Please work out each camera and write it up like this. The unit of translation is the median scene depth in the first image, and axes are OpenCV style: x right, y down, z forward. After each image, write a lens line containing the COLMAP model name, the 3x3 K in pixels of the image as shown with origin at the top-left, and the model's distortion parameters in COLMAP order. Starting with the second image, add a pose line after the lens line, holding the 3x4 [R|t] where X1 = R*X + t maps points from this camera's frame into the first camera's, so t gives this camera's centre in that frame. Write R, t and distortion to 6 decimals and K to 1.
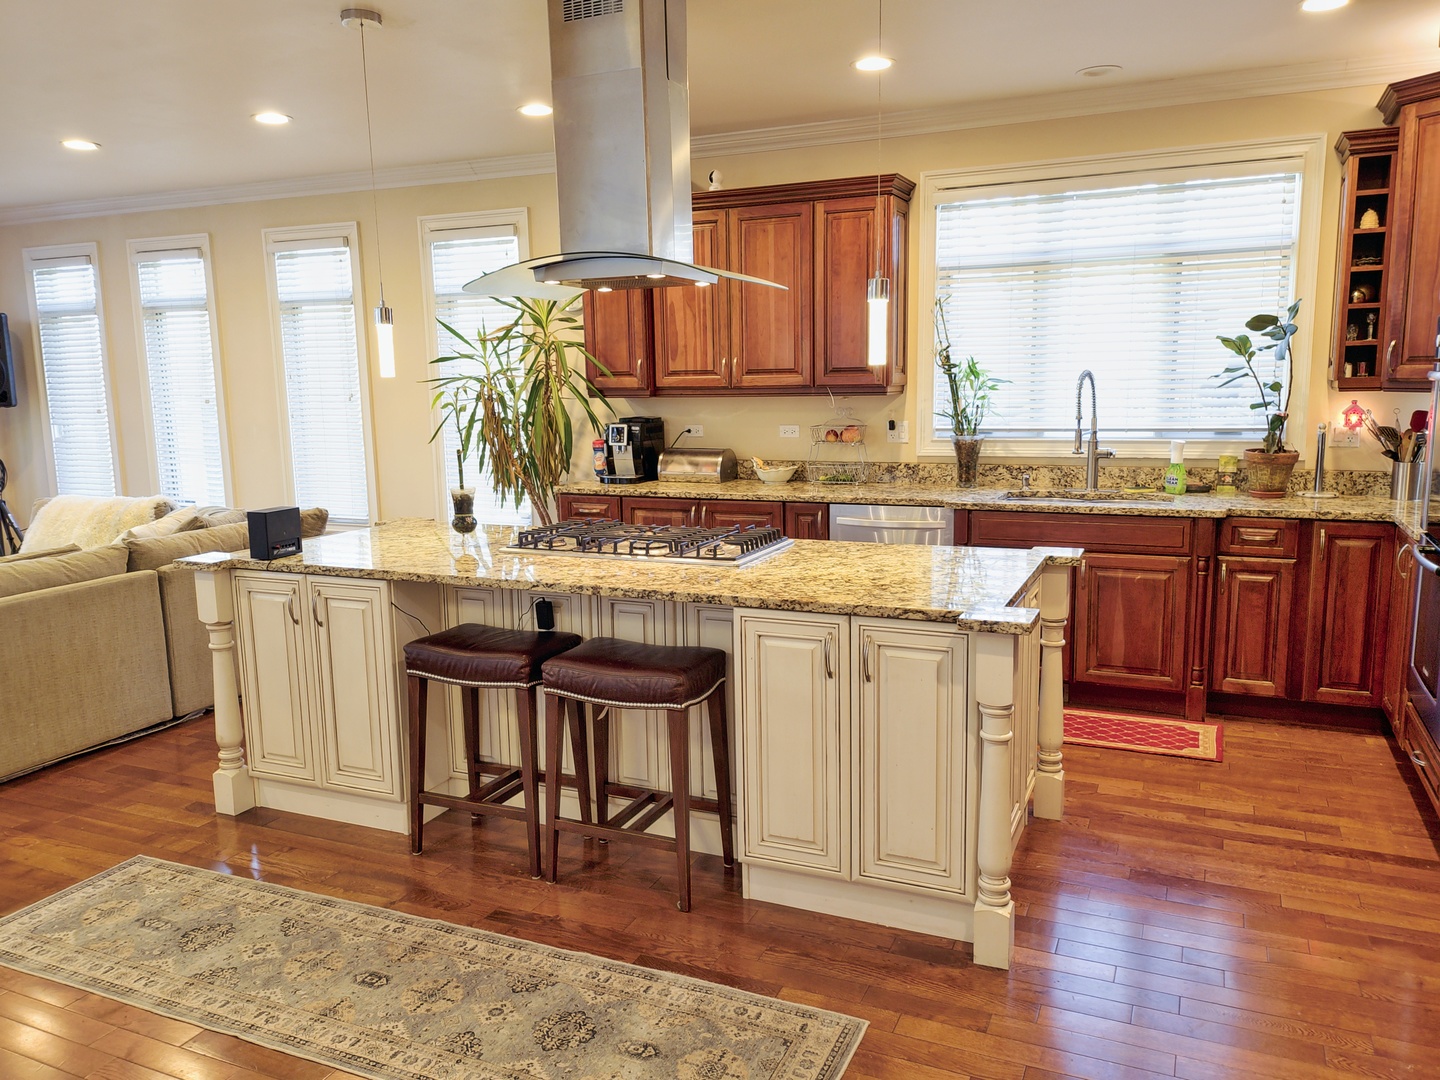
lens RADIAL K [[1057.8, 0, 734.2], [0, 1057.8, 536.2], [0, 0, 1]] dist [0.043667, -0.029214]
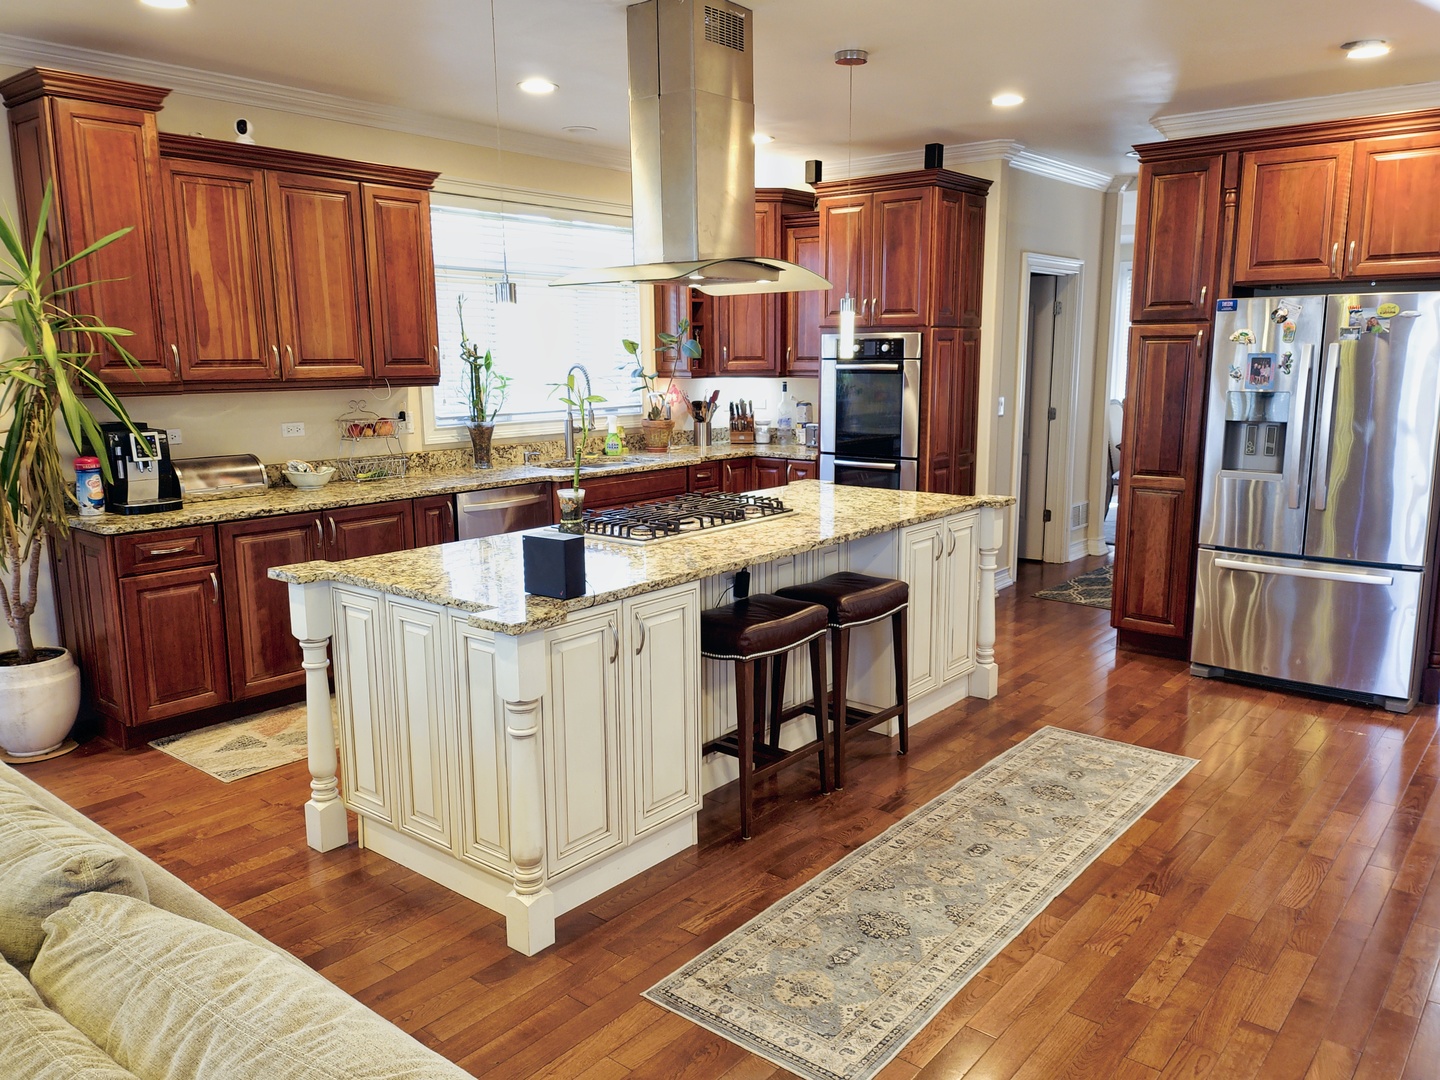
lens RADIAL K [[1057.8, 0, 728.7], [0, 1057.8, 538.8], [0, 0, 1]] dist [0.043667, -0.029214]
pose [[0.282347, -0.152803, 0.947064, -0.776847], [0.147829, 0.982371, 0.114428, -0.063371], [-0.947854, 0.107695, 0.299959, 0.437476]]
